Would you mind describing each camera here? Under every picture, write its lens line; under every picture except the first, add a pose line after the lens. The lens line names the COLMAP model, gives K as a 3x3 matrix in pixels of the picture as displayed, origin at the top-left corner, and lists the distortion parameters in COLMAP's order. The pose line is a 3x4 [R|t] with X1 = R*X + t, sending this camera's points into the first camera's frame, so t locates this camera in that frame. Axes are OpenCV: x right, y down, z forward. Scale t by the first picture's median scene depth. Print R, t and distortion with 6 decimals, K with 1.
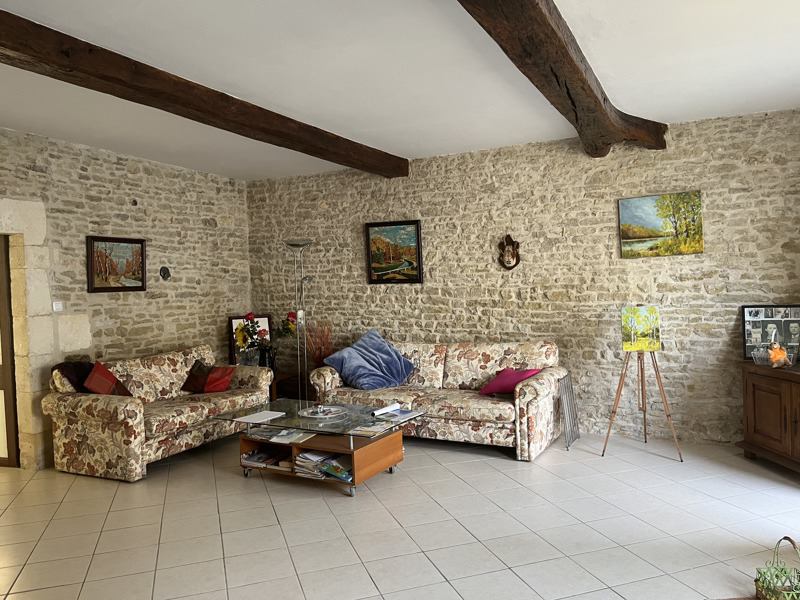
lens RADIAL K [[601.3, 0, 401.0], [0, 601.3, 300.0], [0, 0, 1]] dist [0.032985, -0.049898]
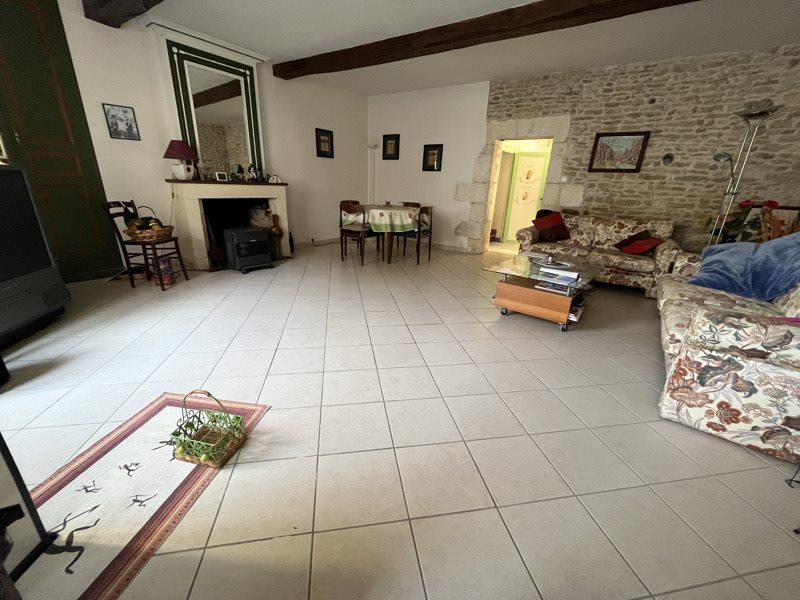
lens RADIAL K [[320.6, 0, 399.8], [0, 320.6, 296.2], [0, 0, 1]] dist [-0.001564, 0.000006]
pose [[-0.144972, 0.347625, -0.926359, 0.378020], [-0.069318, 0.930381, 0.359982, 0.018845], [0.987005, 0.116400, -0.110782, 0.505727]]
